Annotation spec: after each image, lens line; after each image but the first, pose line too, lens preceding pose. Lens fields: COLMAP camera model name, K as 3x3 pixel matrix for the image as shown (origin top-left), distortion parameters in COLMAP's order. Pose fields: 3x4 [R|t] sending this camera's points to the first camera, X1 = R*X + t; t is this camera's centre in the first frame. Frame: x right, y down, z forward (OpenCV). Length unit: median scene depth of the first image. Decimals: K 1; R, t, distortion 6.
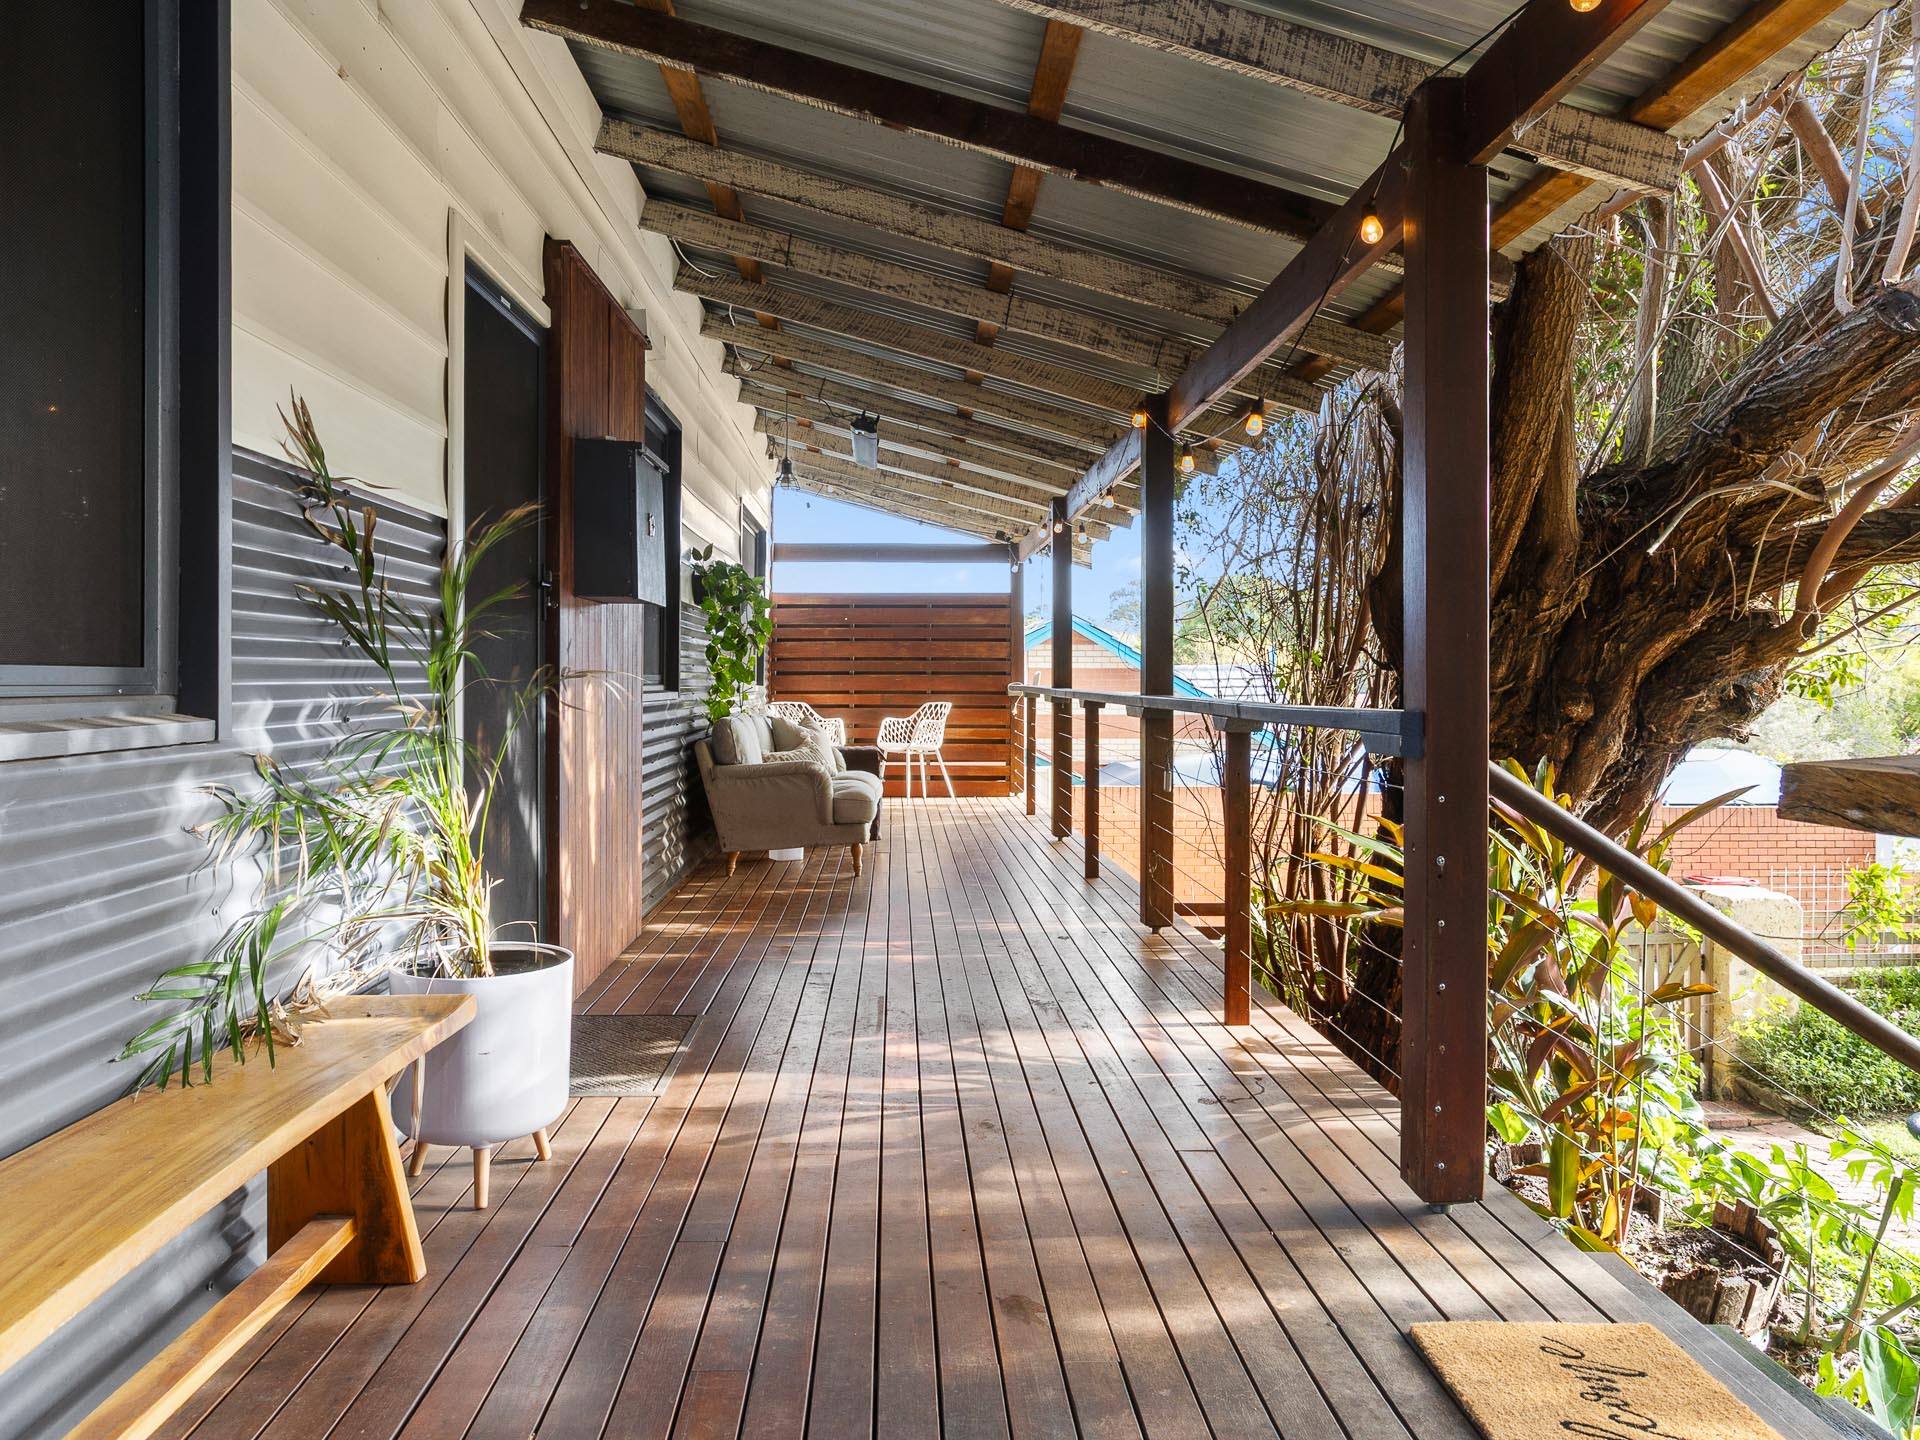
lens RADIAL K [[1200.1, 0, 960.0], [0, 1200.1, 720.0], [0, 0, 1]] dist [0.000039, -0.000046]
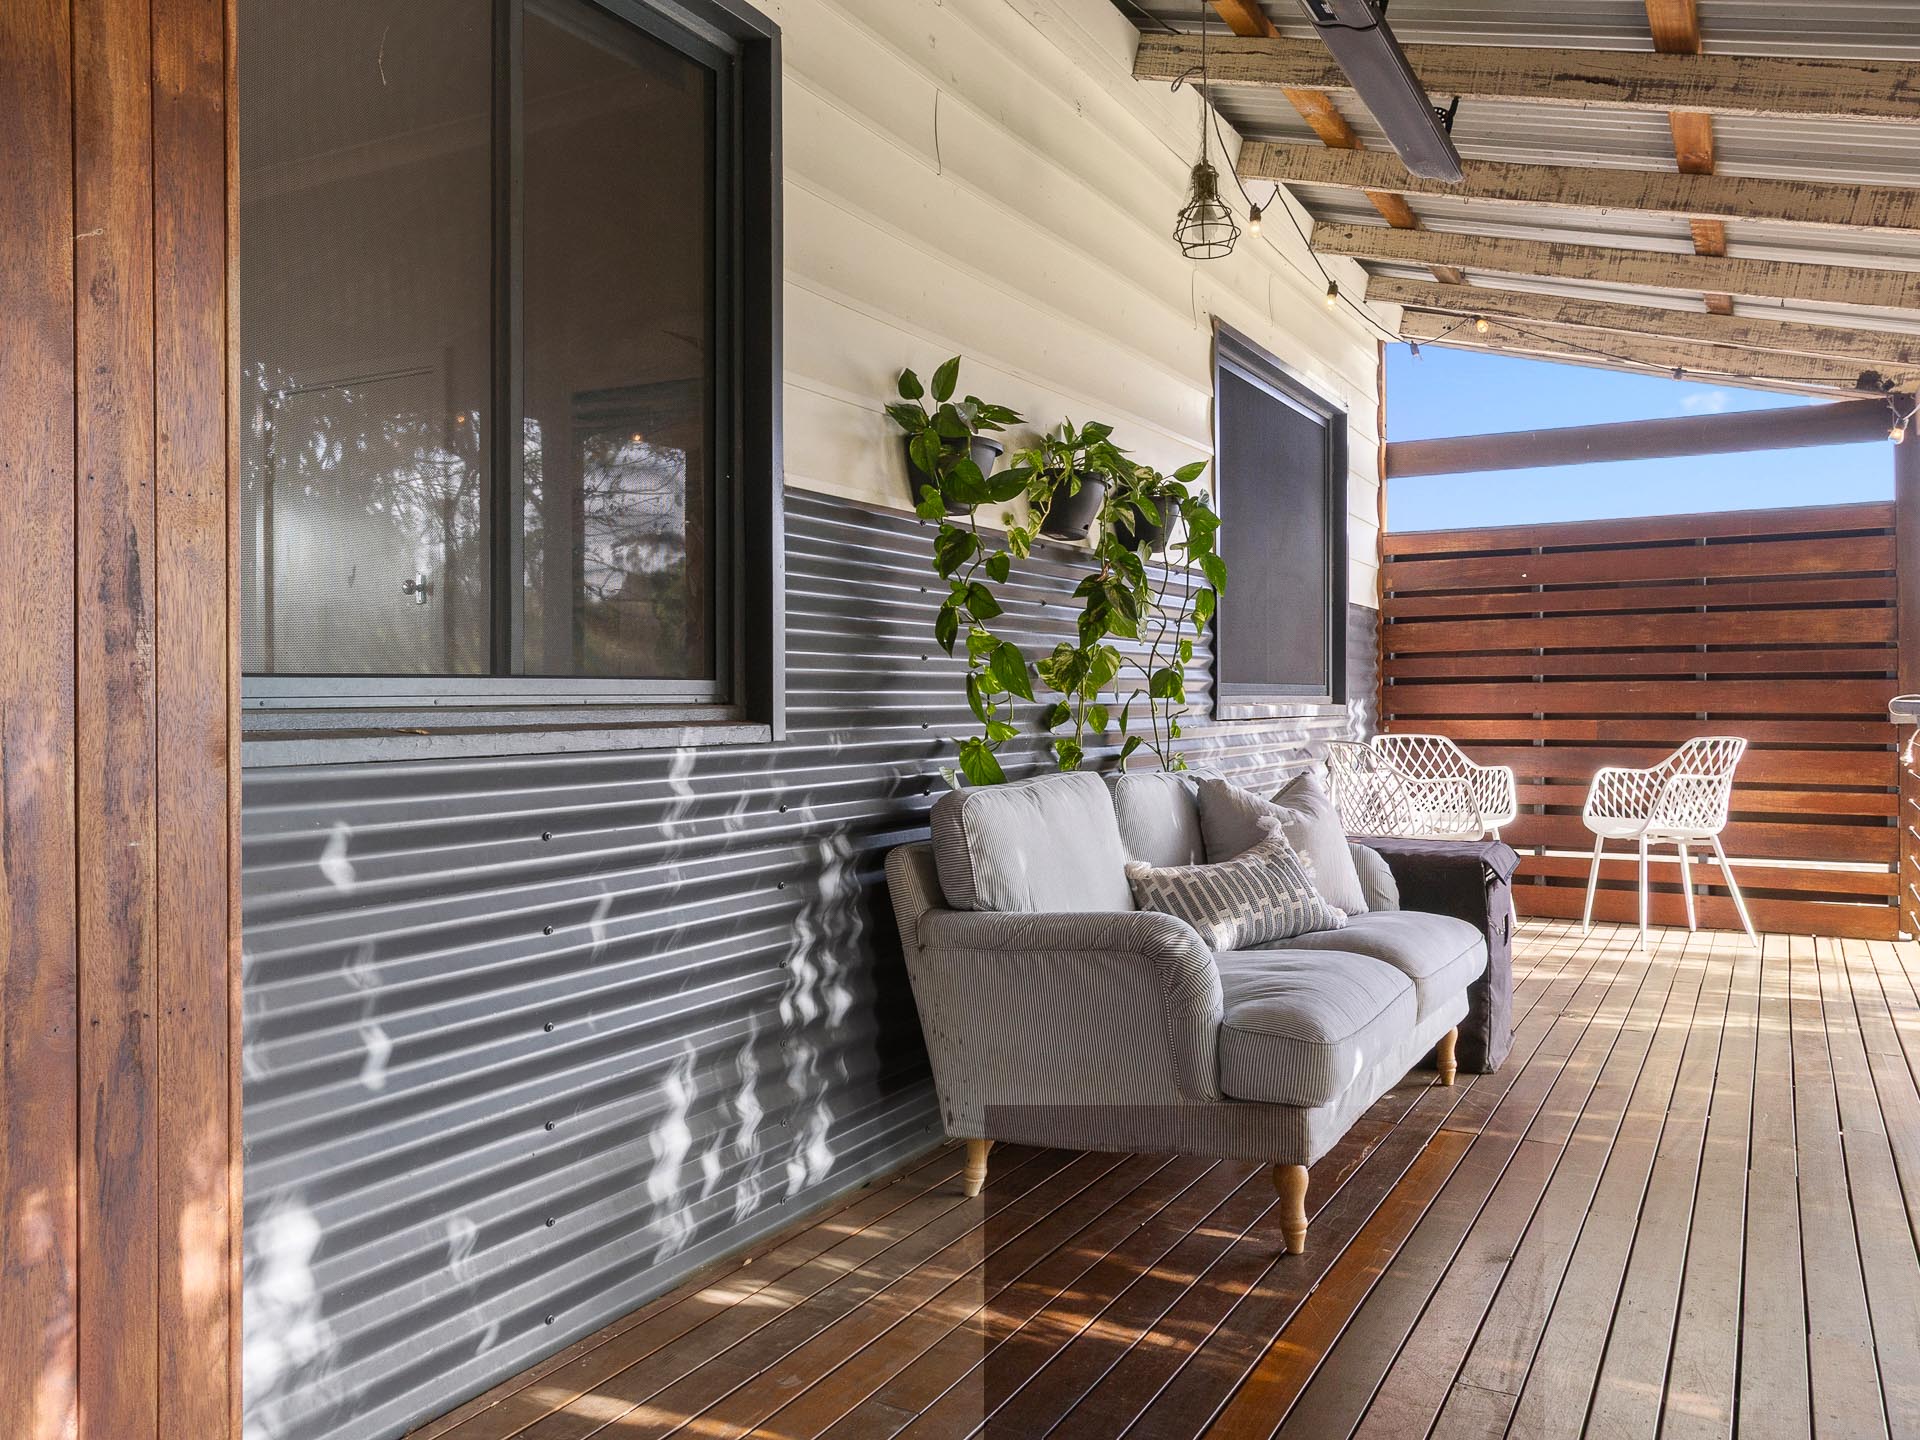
lens RADIAL K [[1449.0, 0, 960.0], [0, 1449.0, 720.0], [0, 0, 1]] dist [-0.013800, -0.002038]
pose [[0.846017, 0.002011, -0.533153, 0.033311], [-0.010321, 0.999867, -0.012605, -0.010908], [0.533057, 0.016167, 0.845925, 0.338270]]
